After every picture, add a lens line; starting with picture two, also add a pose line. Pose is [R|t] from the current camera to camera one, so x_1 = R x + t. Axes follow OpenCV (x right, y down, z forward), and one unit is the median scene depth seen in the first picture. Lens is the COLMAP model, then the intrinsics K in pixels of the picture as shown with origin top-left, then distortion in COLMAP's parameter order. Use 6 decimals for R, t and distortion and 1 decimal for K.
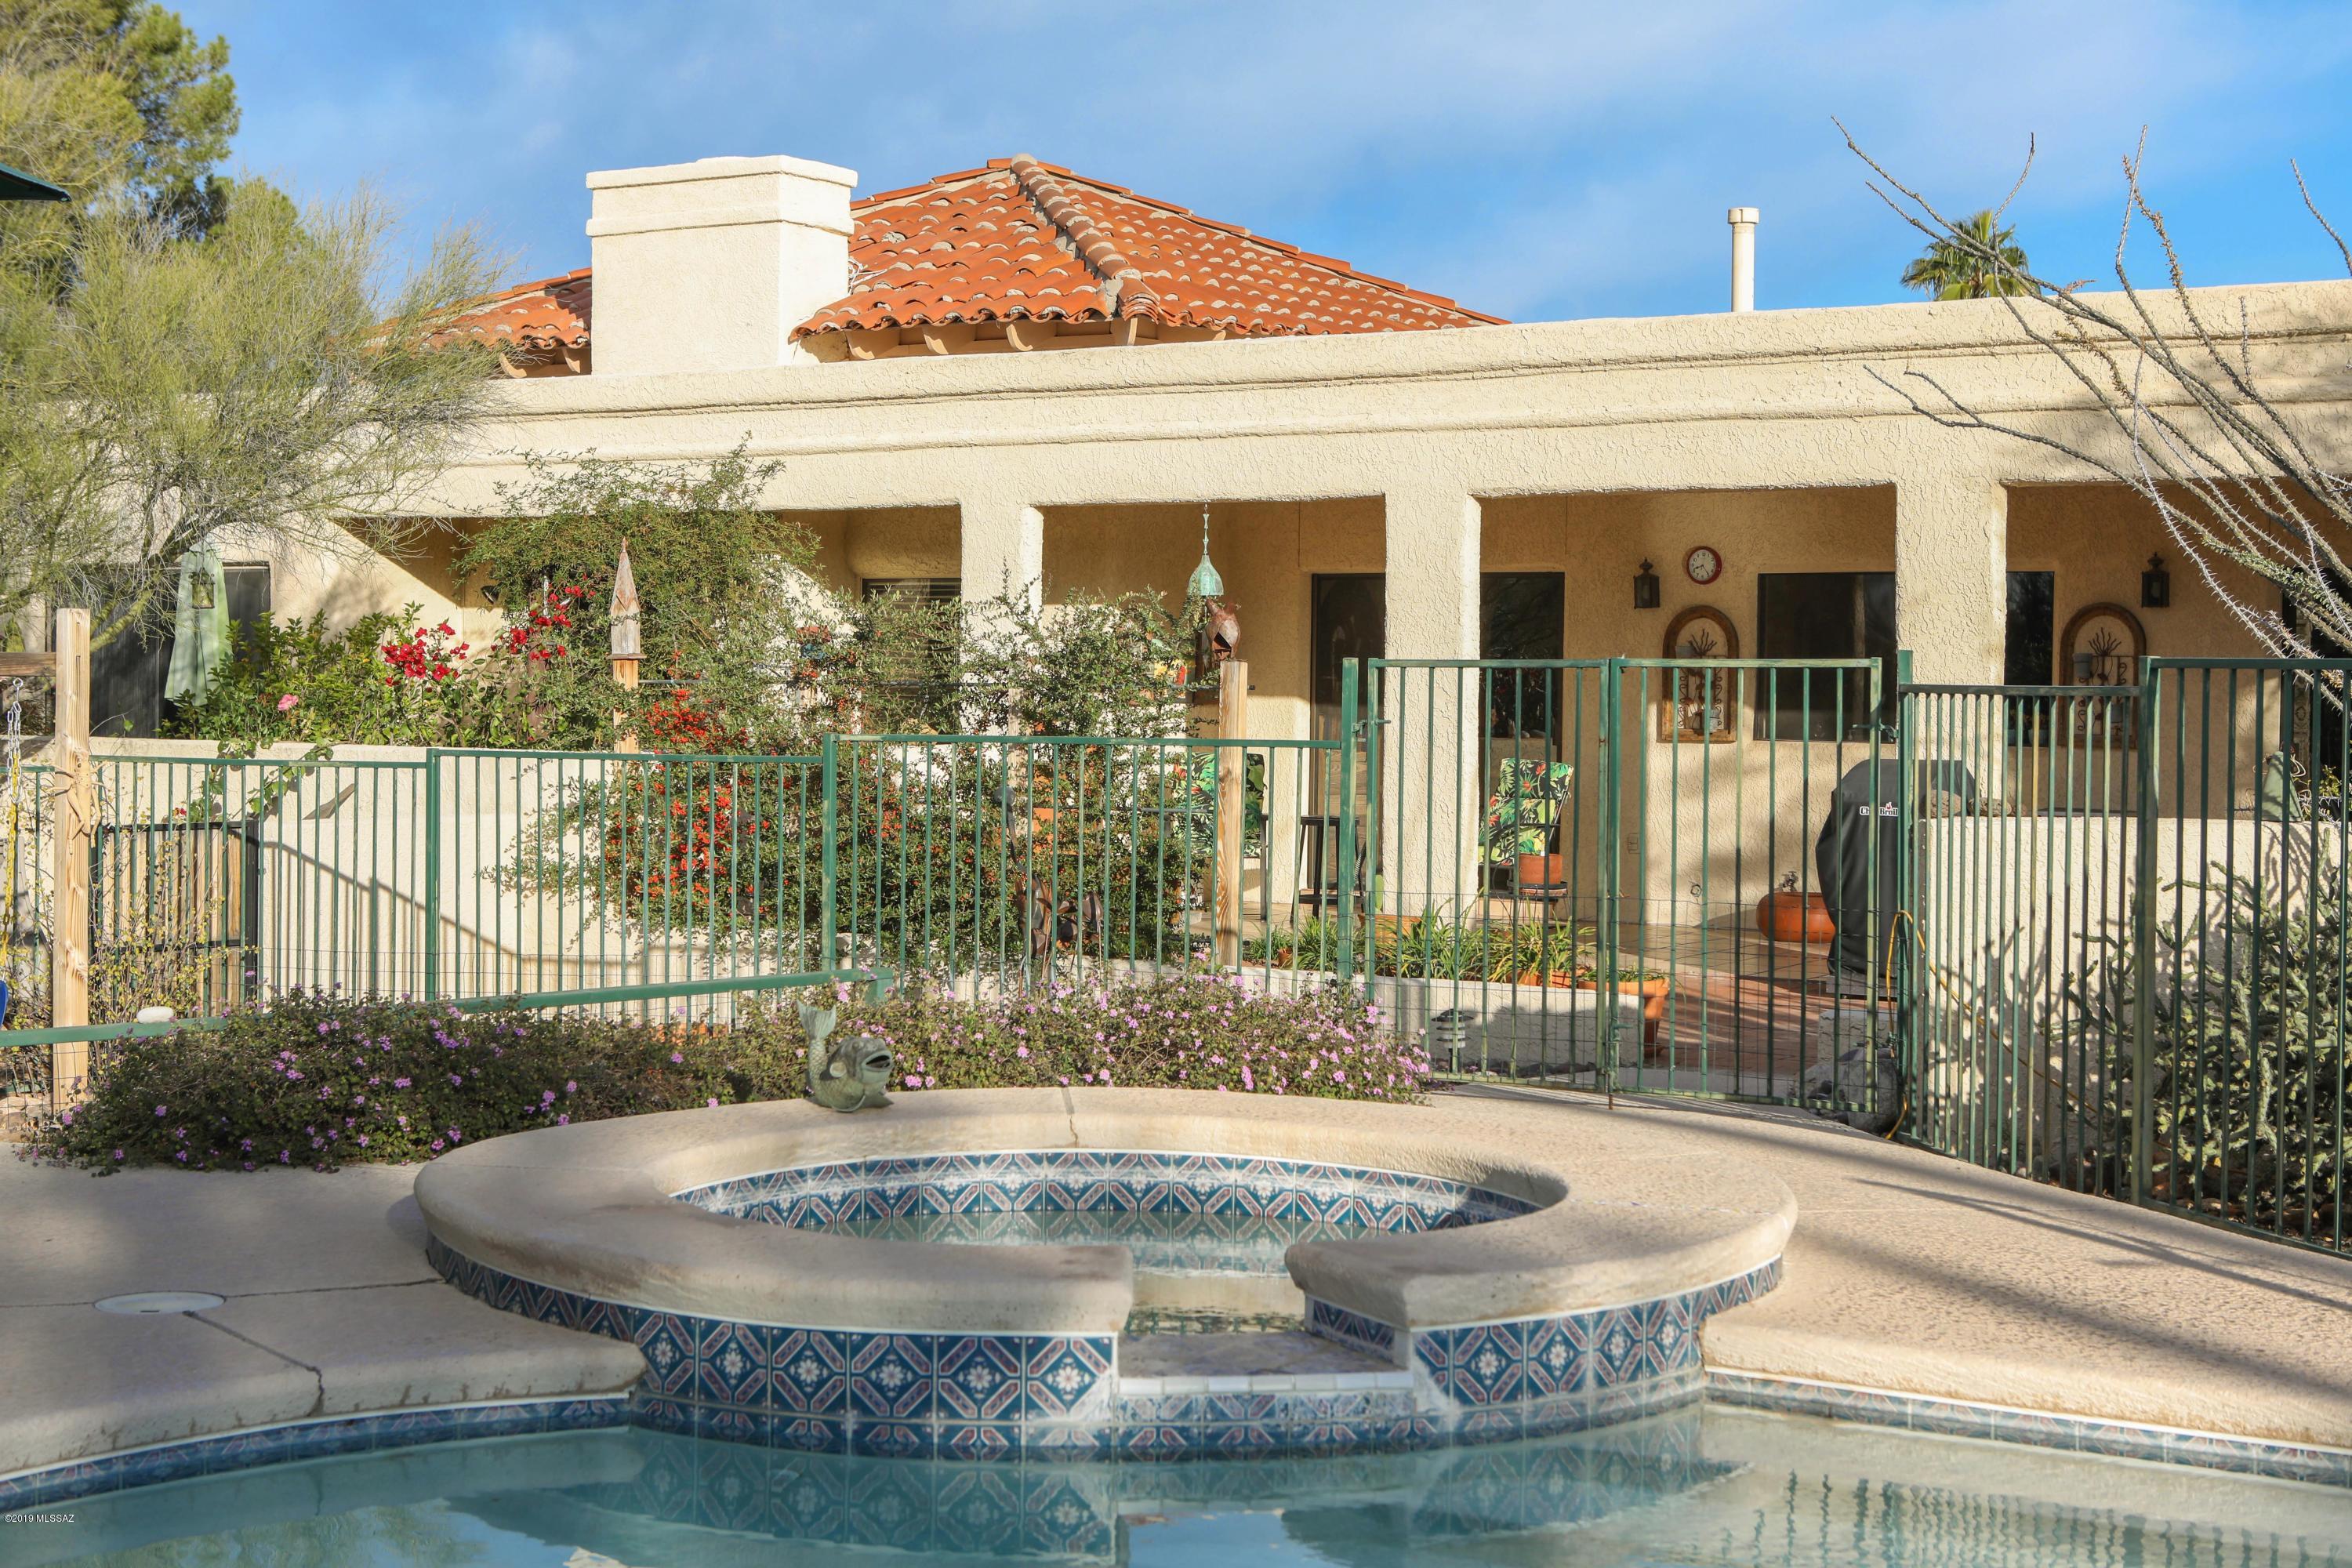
lens RADIAL K [[3563.1, 0, 1175.4], [0, 3563.1, 735.2], [0, 0, 1]] dist [0.122917, -0.017343]
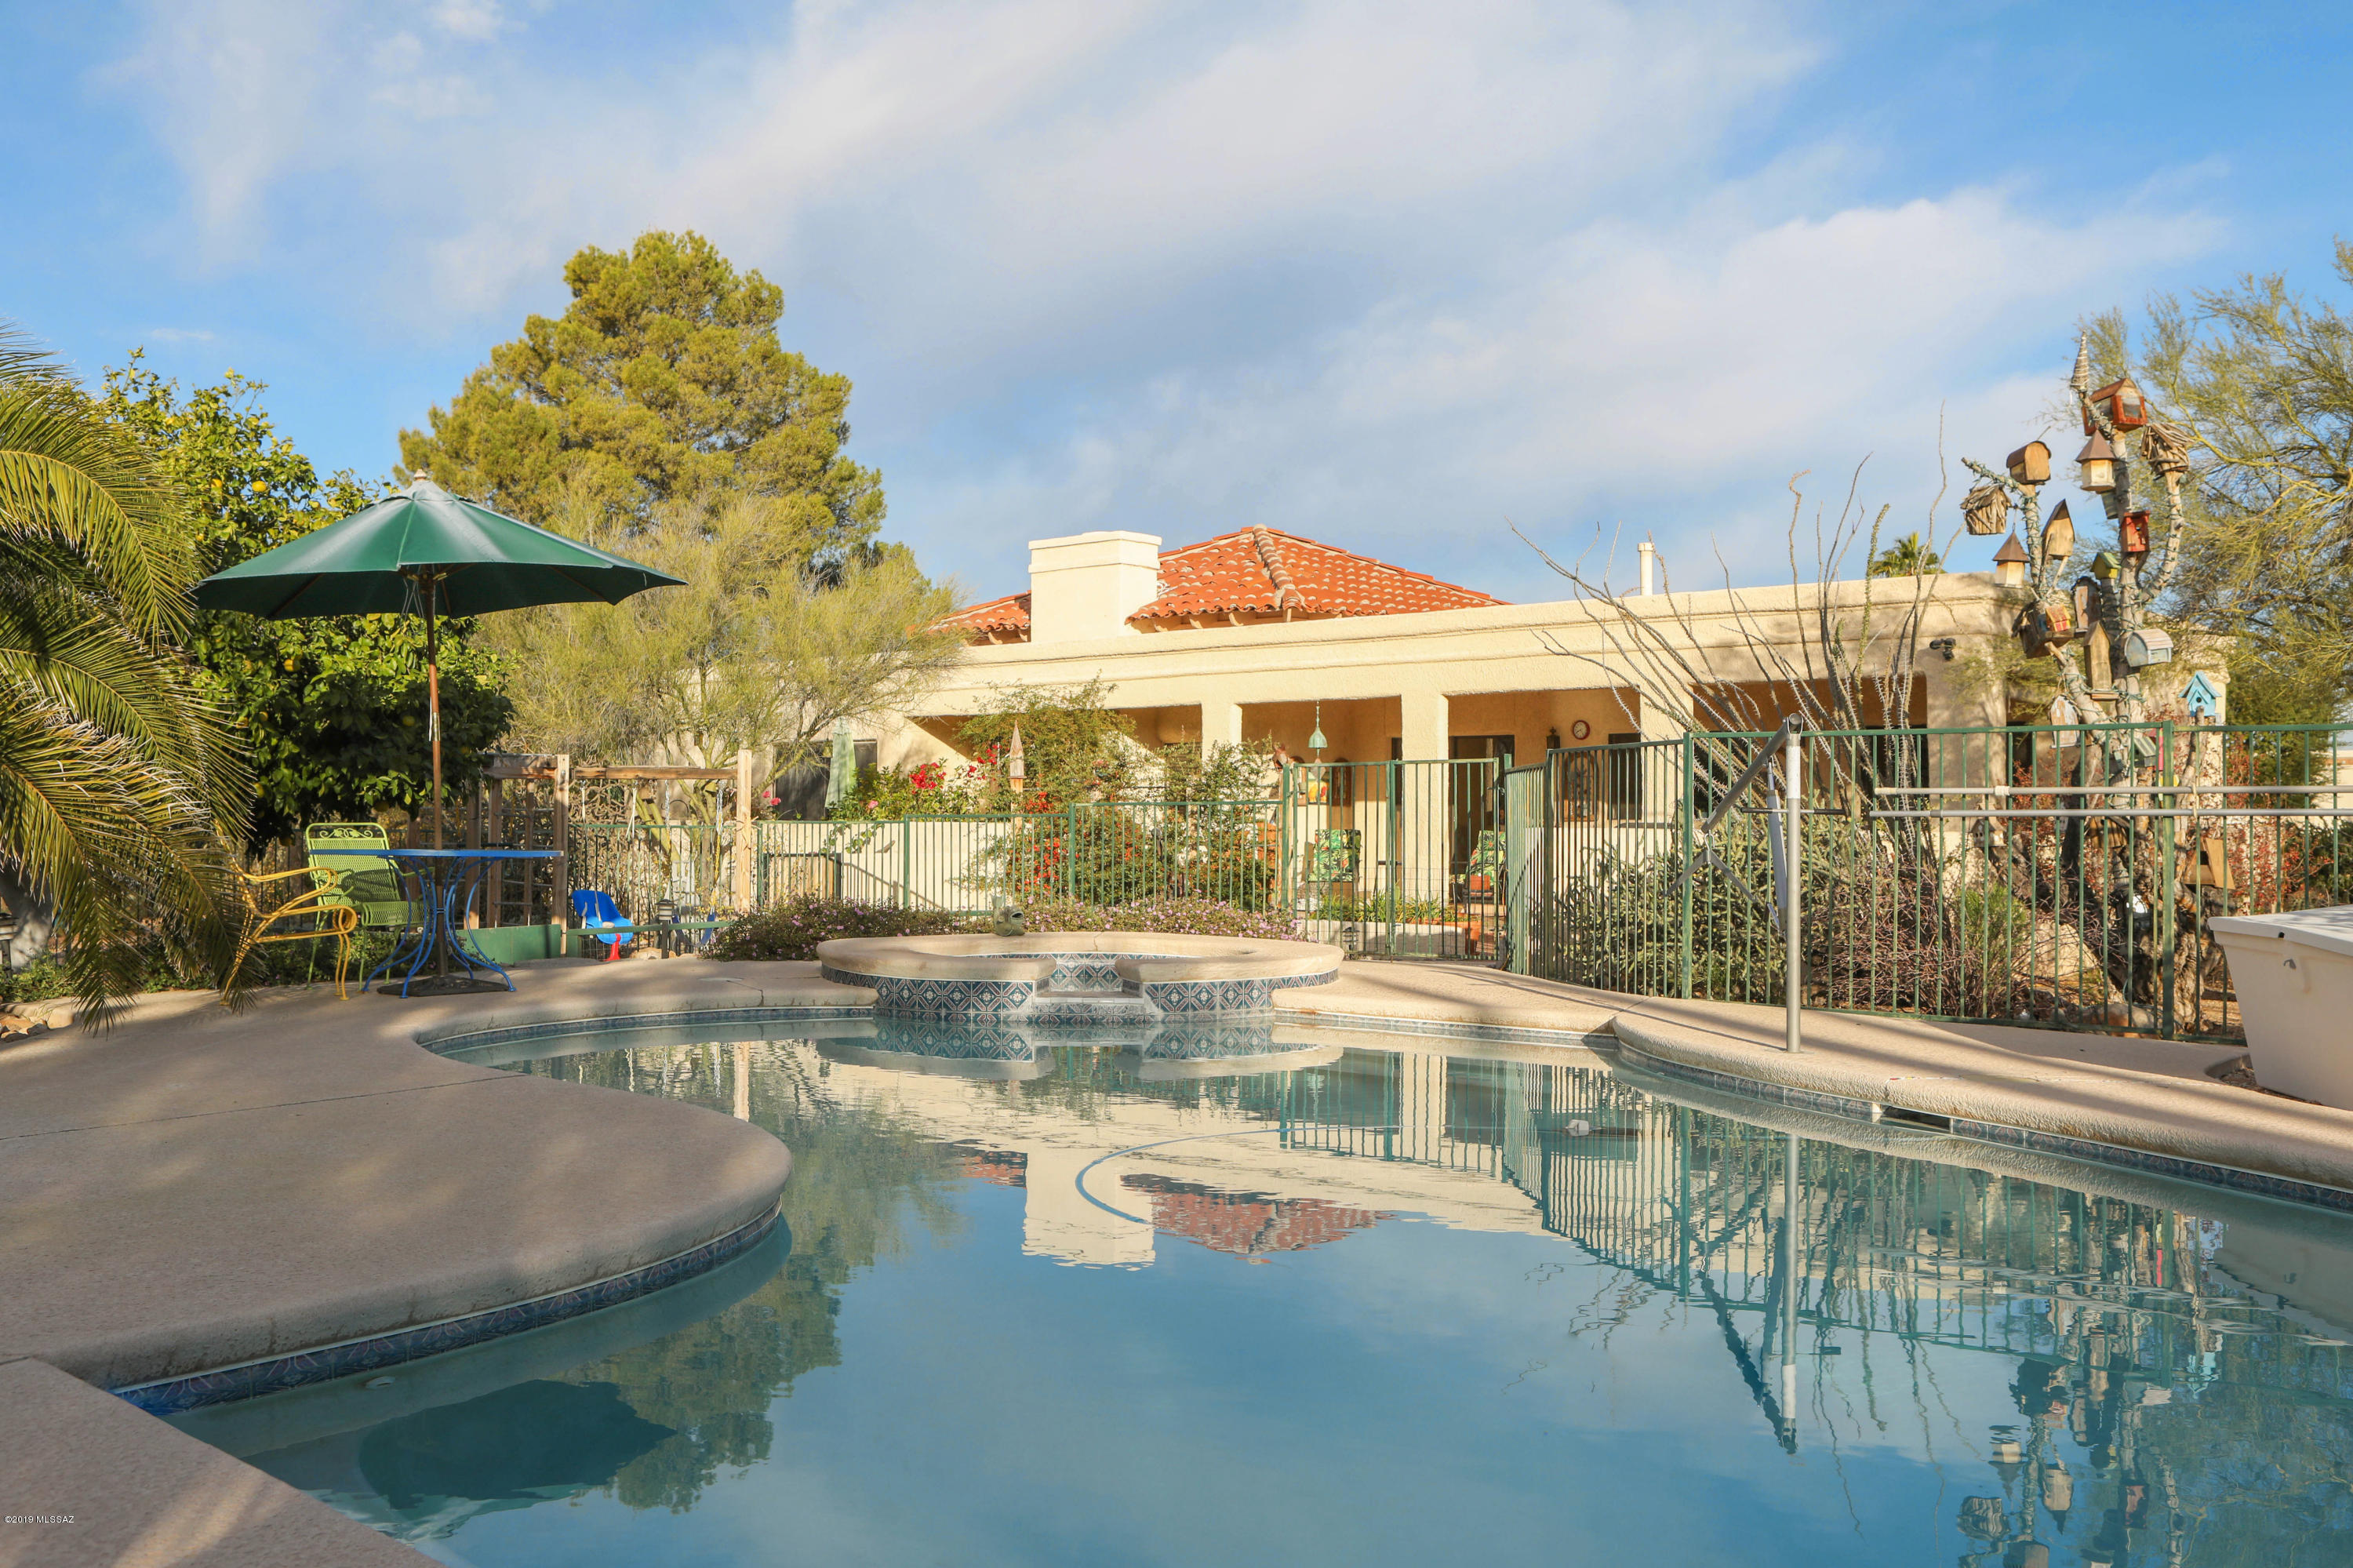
lens RADIAL K [[2050.2, 0, 1176.5], [0, 2050.2, 784.0], [0, 0, 1]] dist [-0.005236, -0.001004]
pose [[0.992256, -0.008908, -0.123887, 0.069682], [0.005326, 0.999559, -0.029219, 0.013874], [0.124093, 0.028333, 0.991866, -0.140335]]
